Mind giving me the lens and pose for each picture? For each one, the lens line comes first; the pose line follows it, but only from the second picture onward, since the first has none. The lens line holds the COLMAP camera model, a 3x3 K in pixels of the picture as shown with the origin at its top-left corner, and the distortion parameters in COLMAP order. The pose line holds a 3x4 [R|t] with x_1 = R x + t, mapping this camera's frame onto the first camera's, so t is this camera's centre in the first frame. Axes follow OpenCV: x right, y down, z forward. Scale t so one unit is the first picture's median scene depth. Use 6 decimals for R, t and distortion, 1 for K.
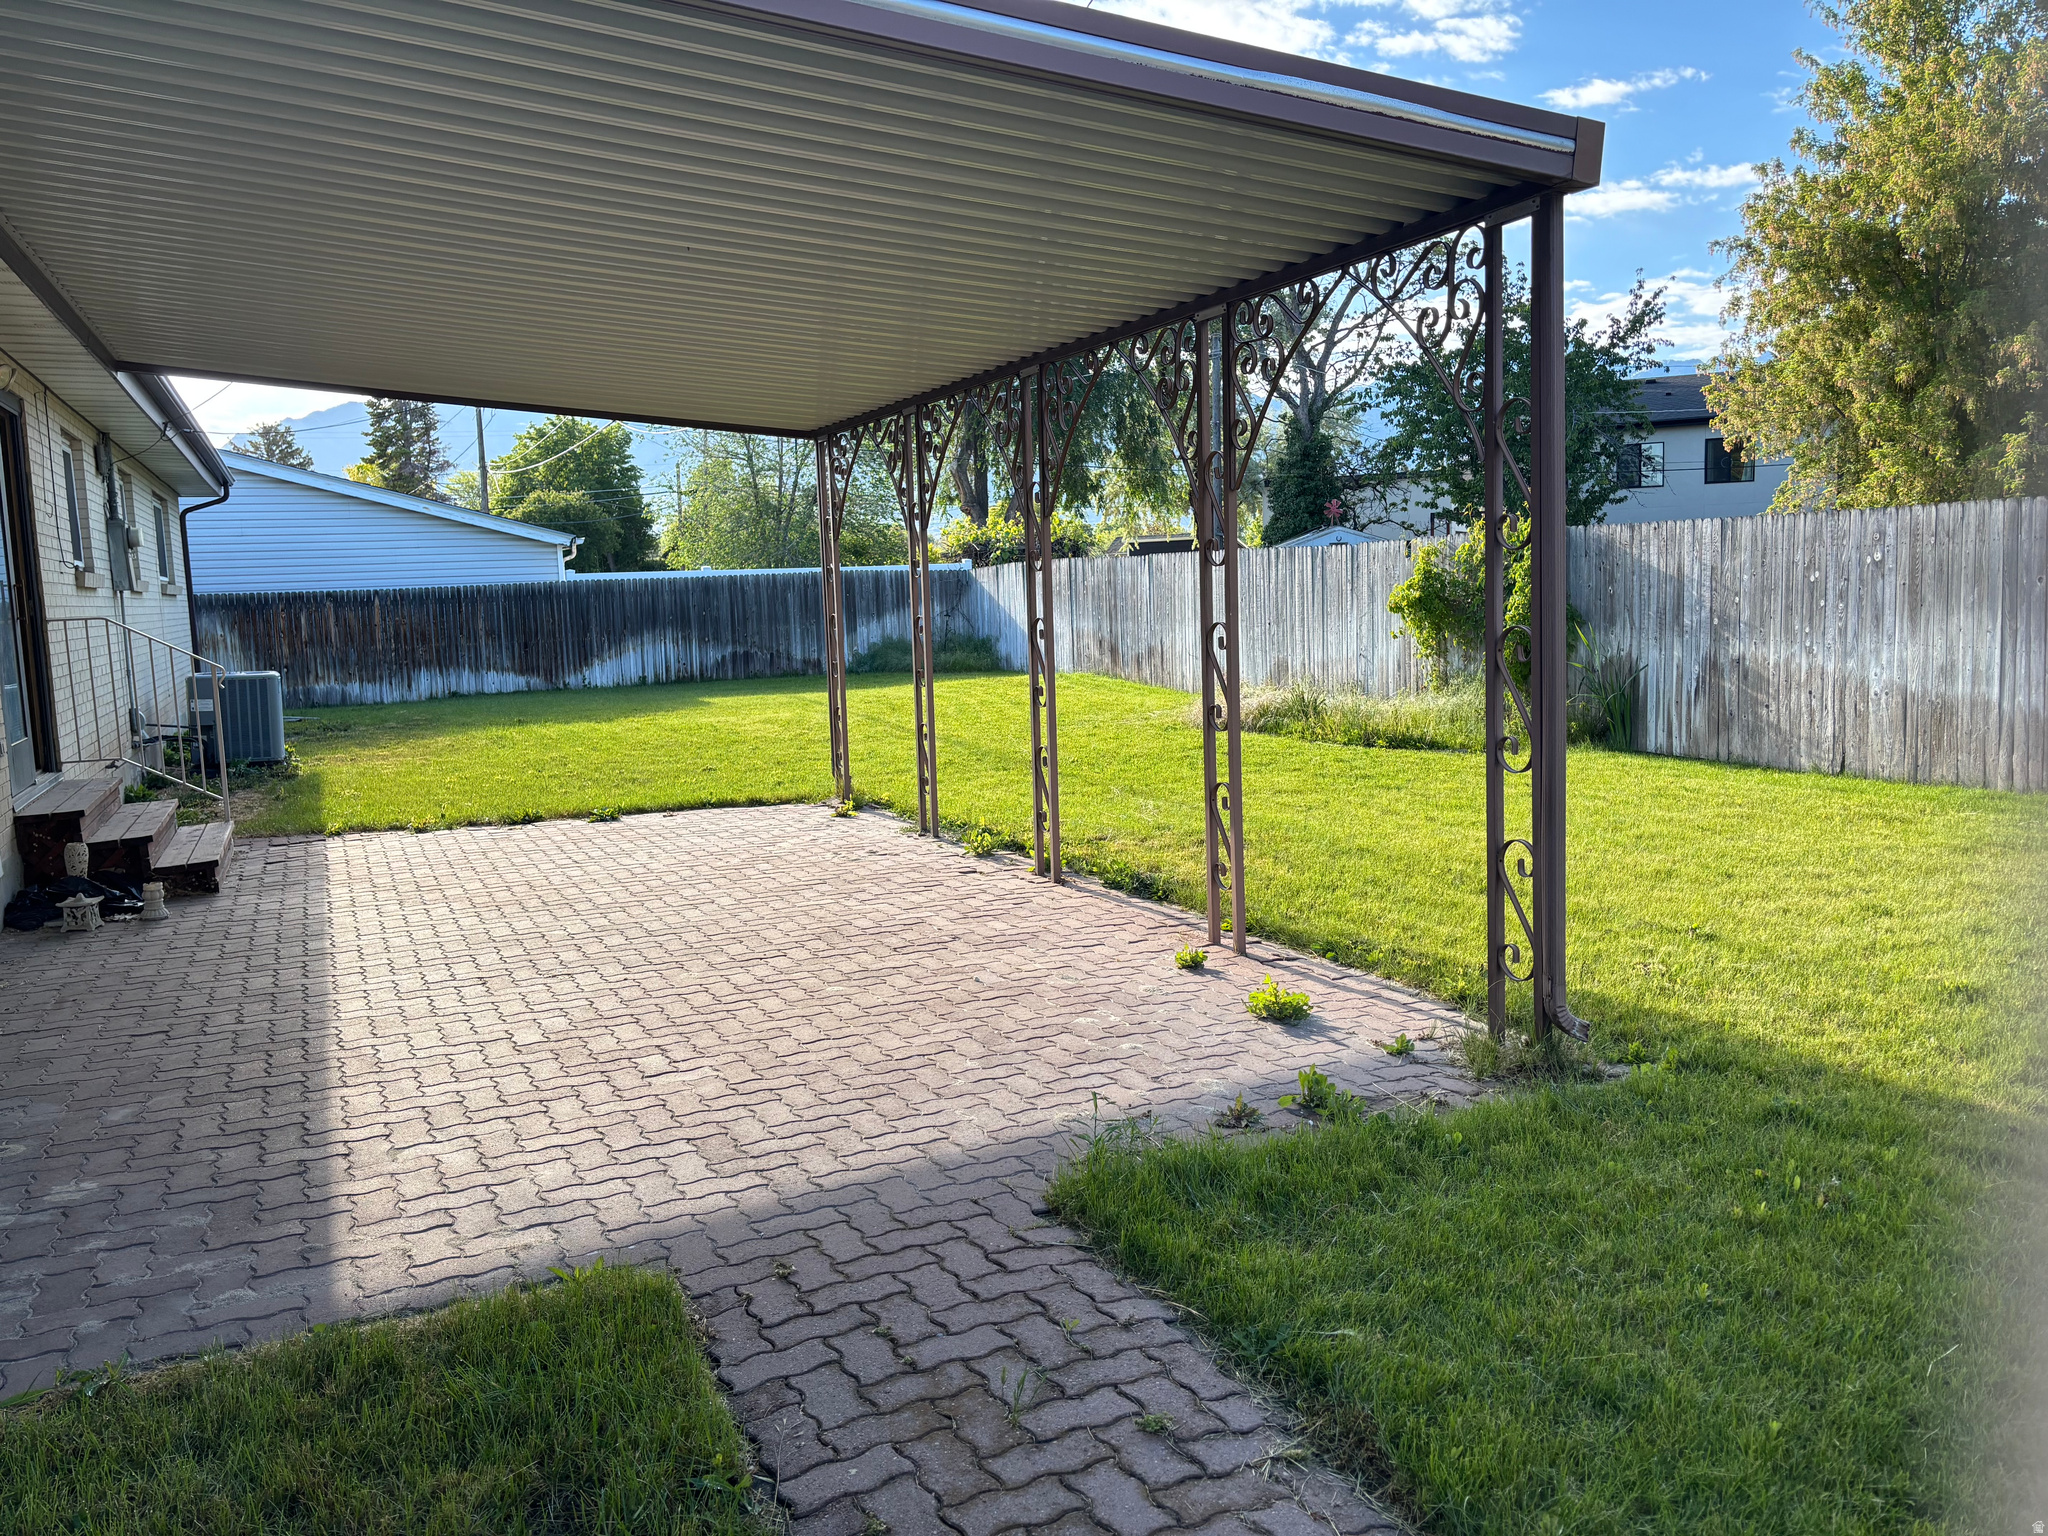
lens RADIAL K [[1538.9, 0, 1018.2], [0, 1538.9, 735.7], [0, 0, 1]] dist [0.056357, -0.060933]
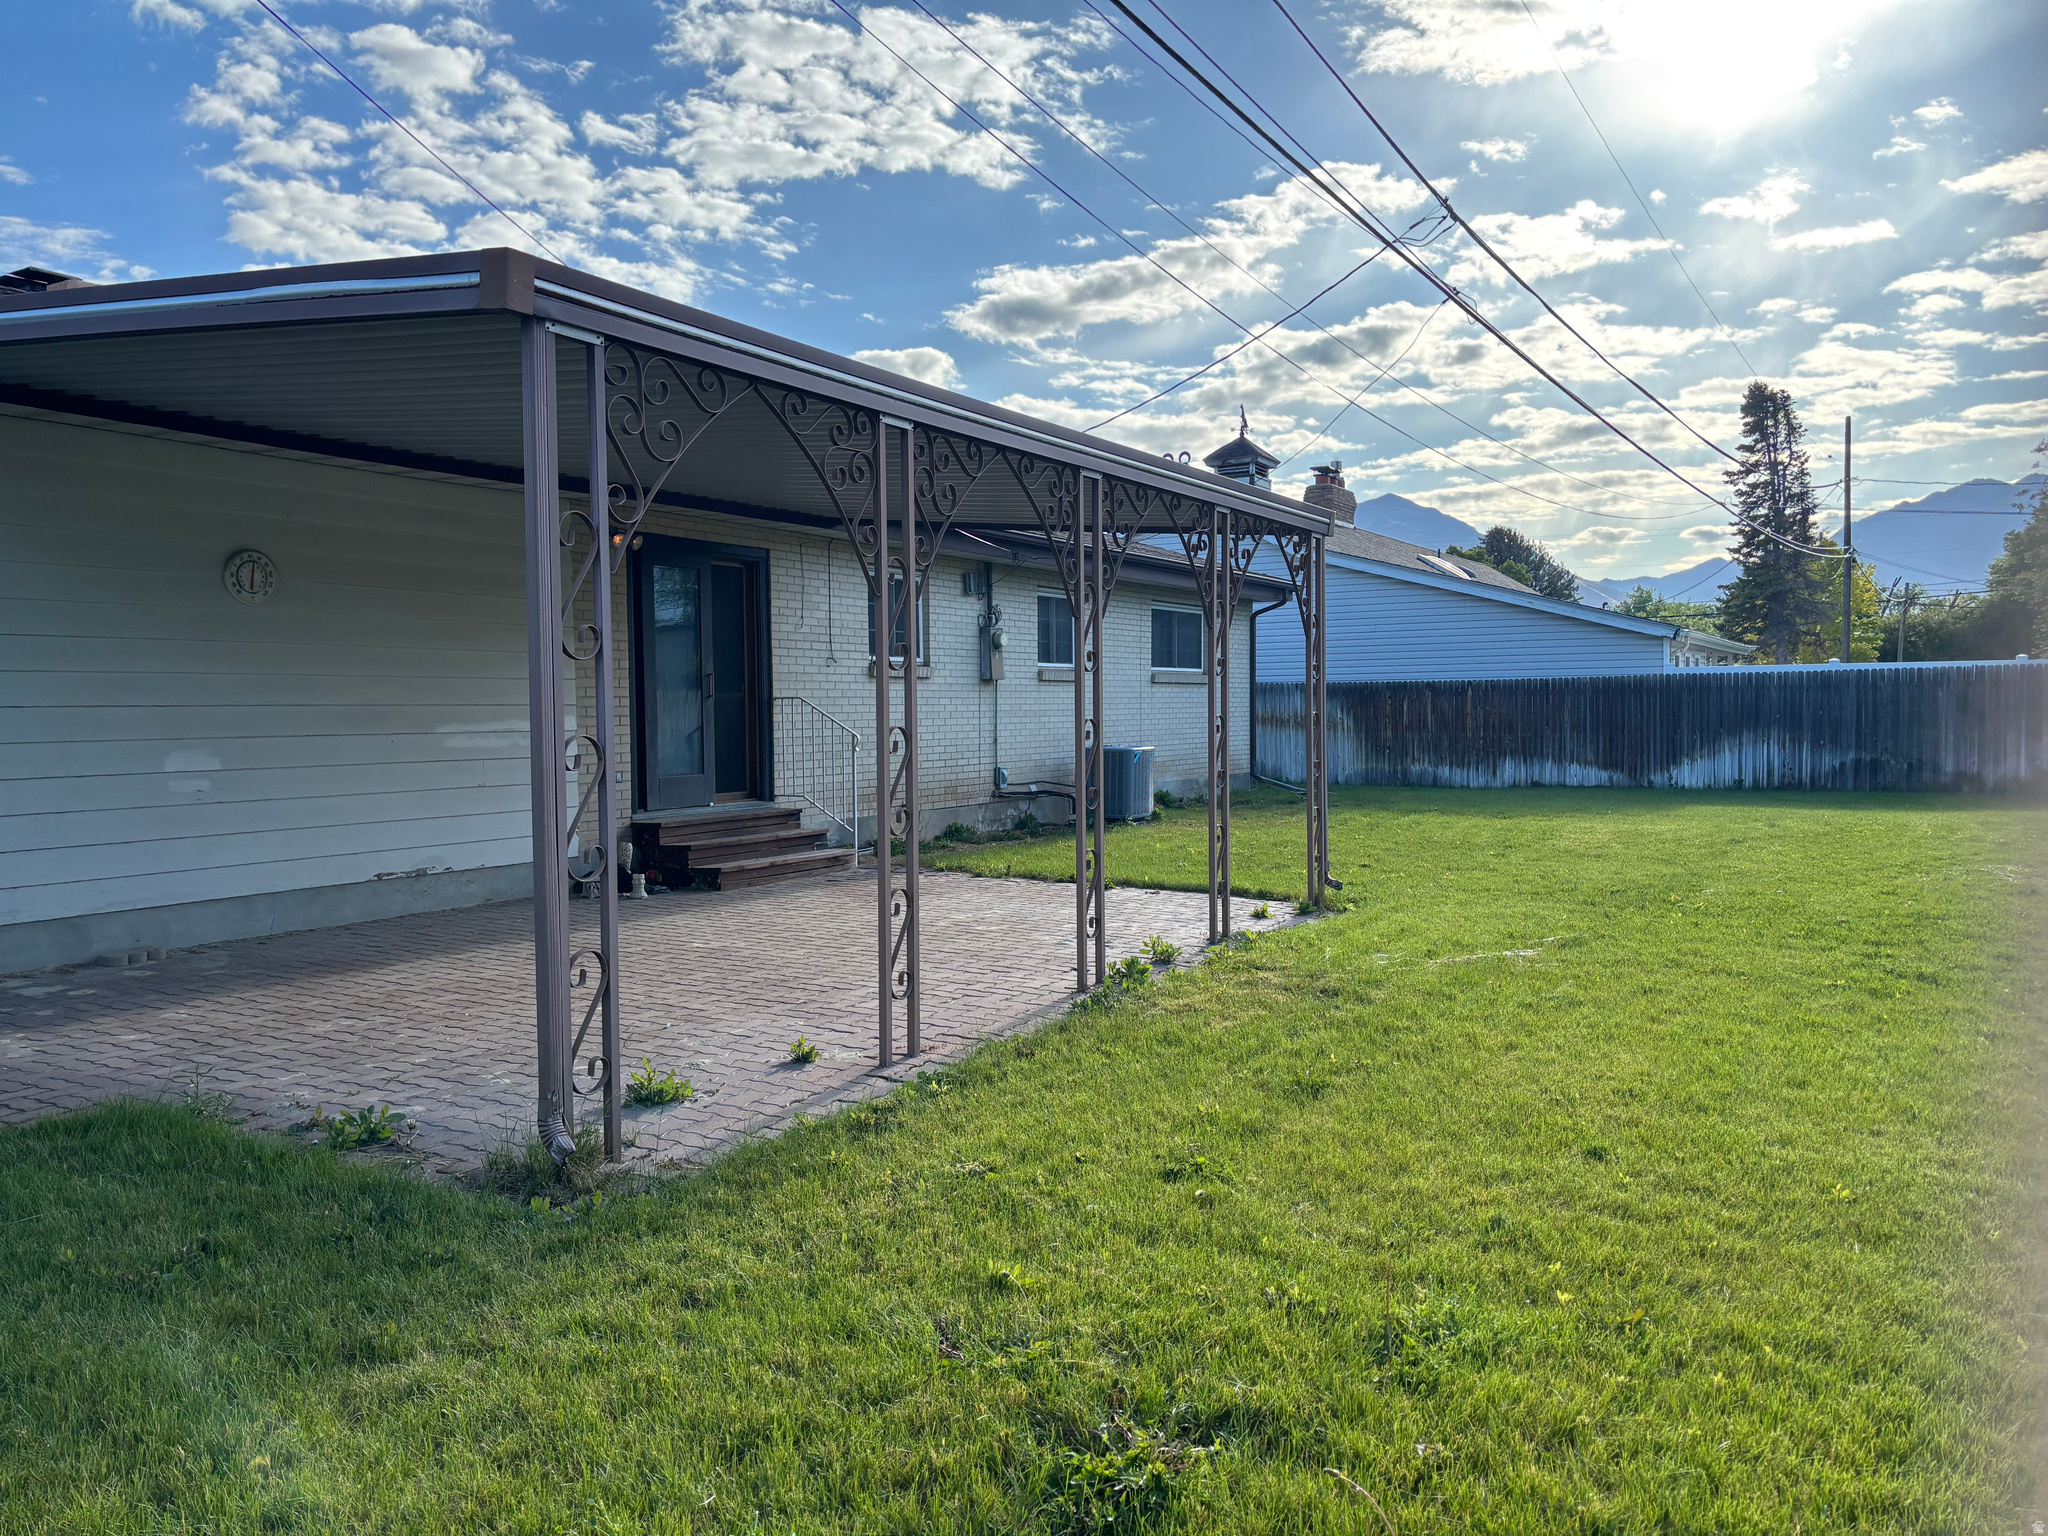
lens RADIAL K [[1538.9, 0, 1015.5], [0, 1538.9, 767.9], [0, 0, 1]] dist [0.056357, -0.060933]
pose [[0.564194, 0.063180, -0.823221, 0.976997], [-0.092278, 0.995646, 0.013170, -0.066999], [0.820469, 0.068535, 0.567568, 0.493419]]
